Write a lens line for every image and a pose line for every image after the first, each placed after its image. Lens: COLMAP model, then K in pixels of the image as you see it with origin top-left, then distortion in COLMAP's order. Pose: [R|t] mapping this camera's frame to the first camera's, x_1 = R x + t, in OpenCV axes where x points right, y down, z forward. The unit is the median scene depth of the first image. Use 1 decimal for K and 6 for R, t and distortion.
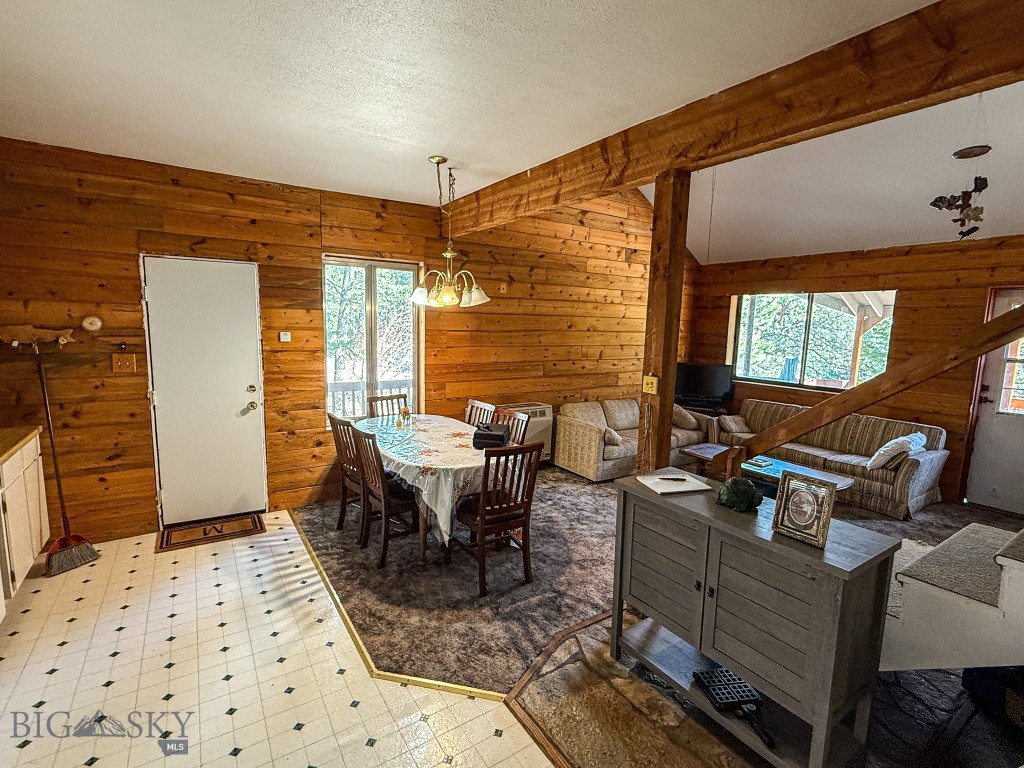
lens RADIAL K [[485.2, 0, 512.0], [0, 485.2, 384.0], [0, 0, 1]] dist [0.002404, -0.000335]
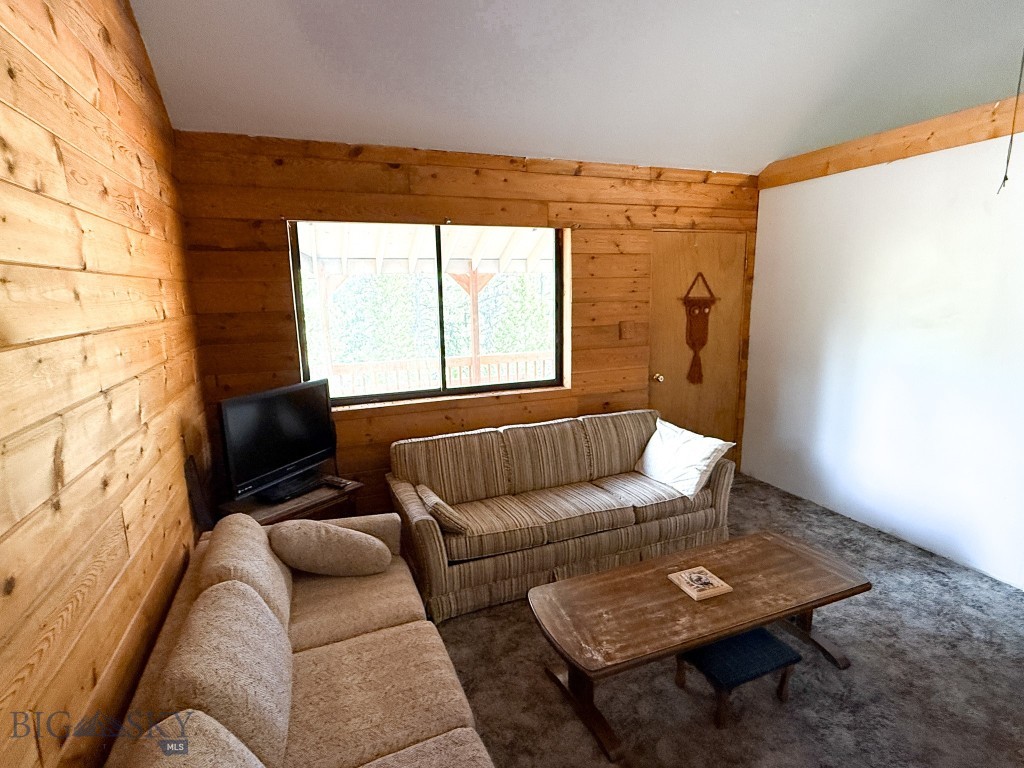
lens RADIAL K [[514.3, 0, 512.0], [0, 514.3, 384.0], [0, 0, 1]] dist [0.002444, -0.000142]
pose [[0.208995, -0.206848, 0.955790, 0.046478], [0.152138, 0.972351, 0.177166, -0.132435], [-0.966010, 0.108385, 0.234686, 1.029012]]
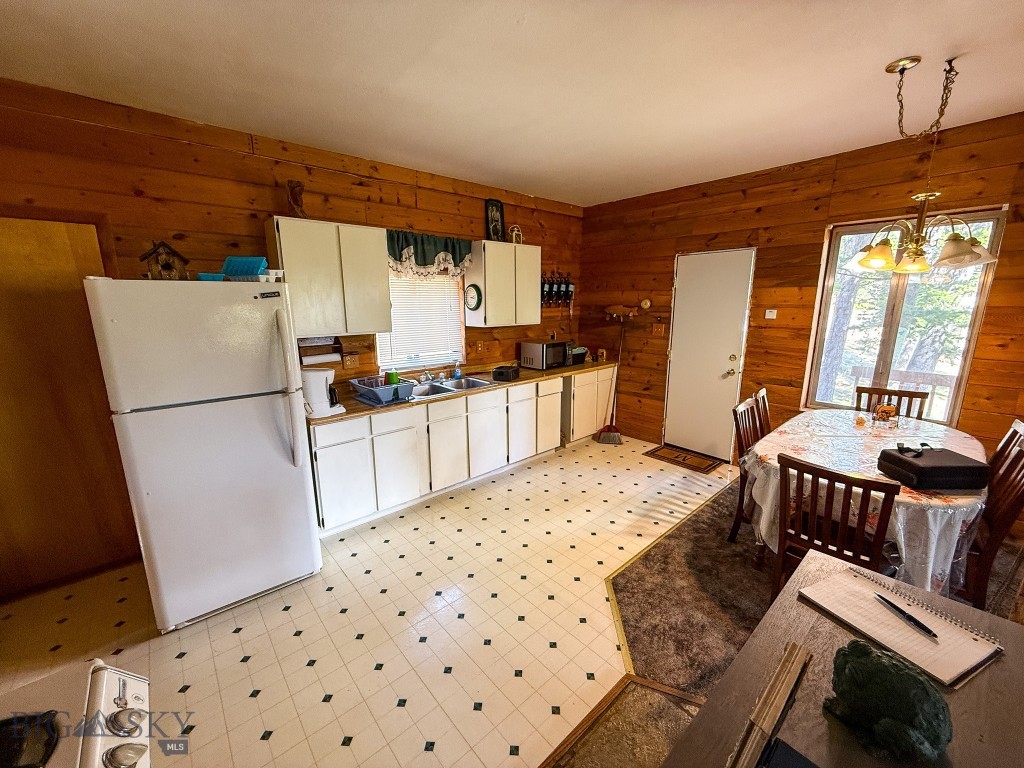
lens RADIAL K [[406.7, 0, 508.9], [0, 406.7, 385.1], [0, 0, 1]] dist [0.001173, -0.000472]
pose [[0.136213, 0.179197, -0.974338, 0.314929], [-0.115260, 0.979692, 0.164068, -0.021623], [0.983952, 0.089954, 0.154101, 0.271773]]
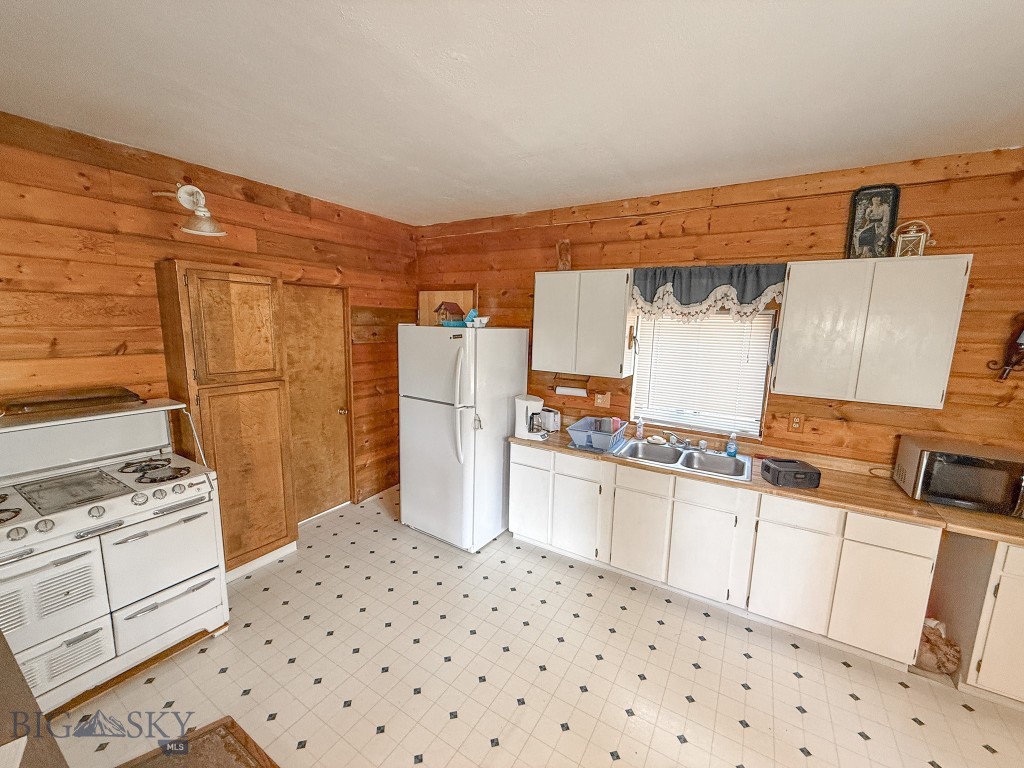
lens RADIAL K [[406.7, 0, 508.9], [0, 406.7, 385.1], [0, 0, 1]] dist [0.001173, -0.000472]
pose [[-0.906634, 0.022204, -0.421334, 0.020294], [-0.097871, 0.960308, 0.261209, -0.114941], [0.410410, 0.278058, -0.868474, 0.672337]]
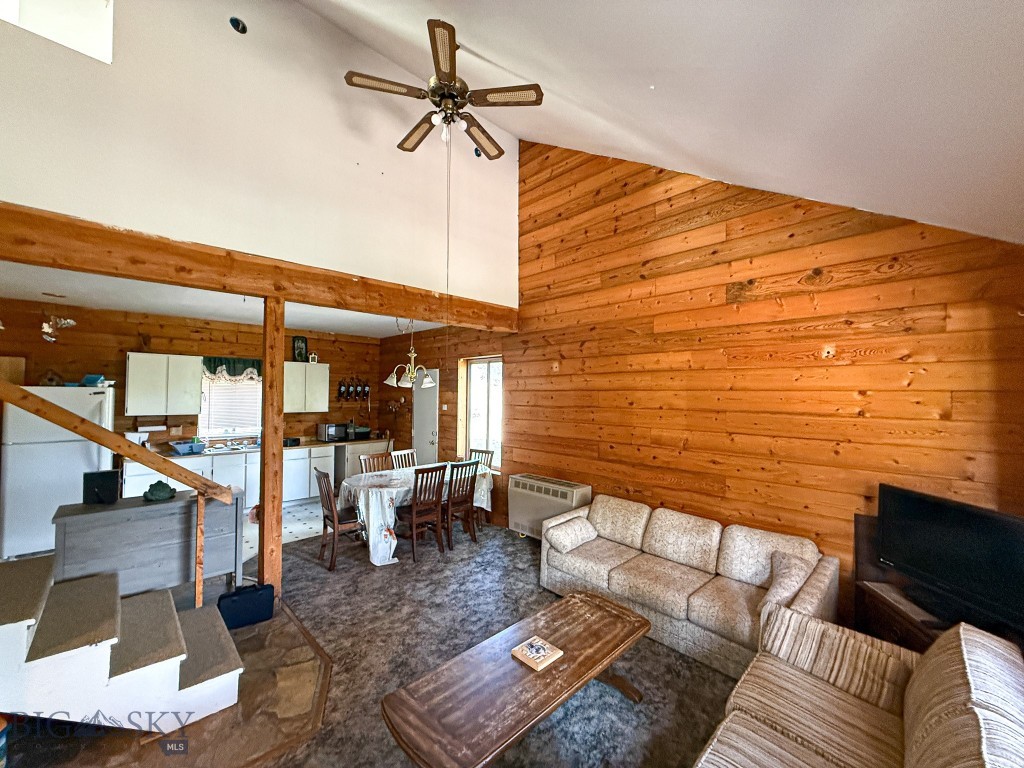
lens RADIAL K [[406.7, 0, 508.9], [0, 406.7, 385.1], [0, 0, 1]] dist [0.001173, -0.000472]
pose [[0.182633, -0.043658, -0.982211, 0.944788], [-0.129643, 0.989221, -0.068075, -0.093835], [0.974596, 0.139770, 0.175005, 0.844909]]
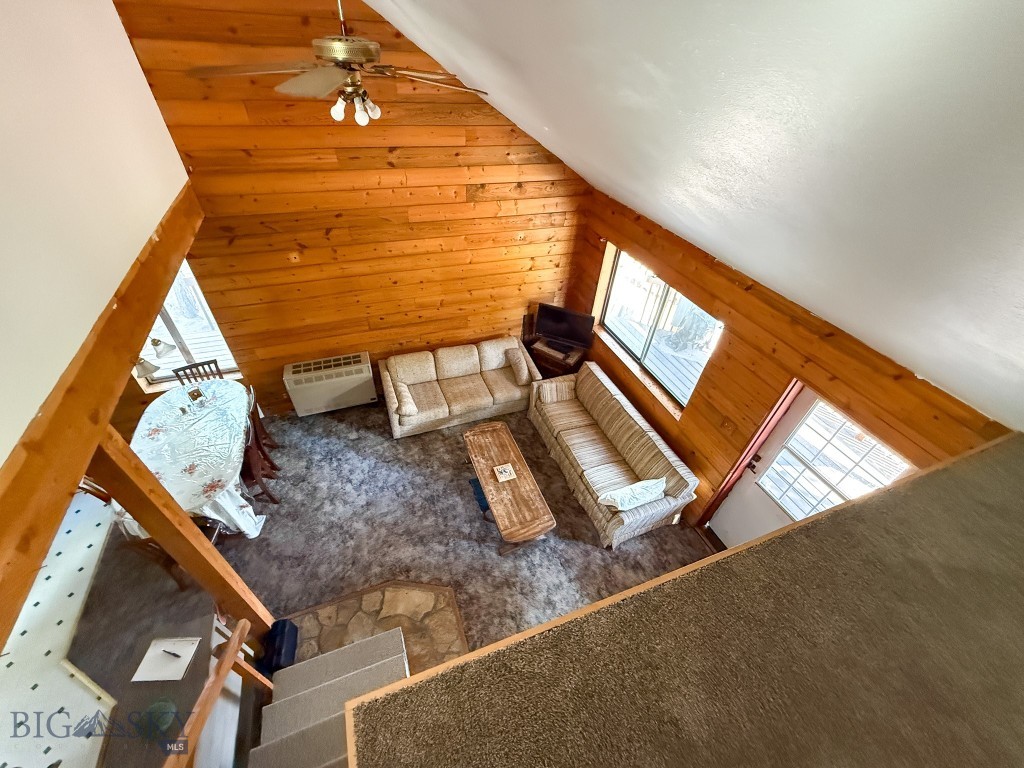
lens RADIAL K [[406.7, 0, 508.9], [0, 406.7, 385.1], [0, 0, 1]] dist [0.001173, -0.000472]
pose [[0.975408, 0.165854, -0.145164, 0.613243], [-0.059411, 0.832077, 0.551469, -0.508472], [0.212250, -0.529283, 0.821468, 0.347773]]
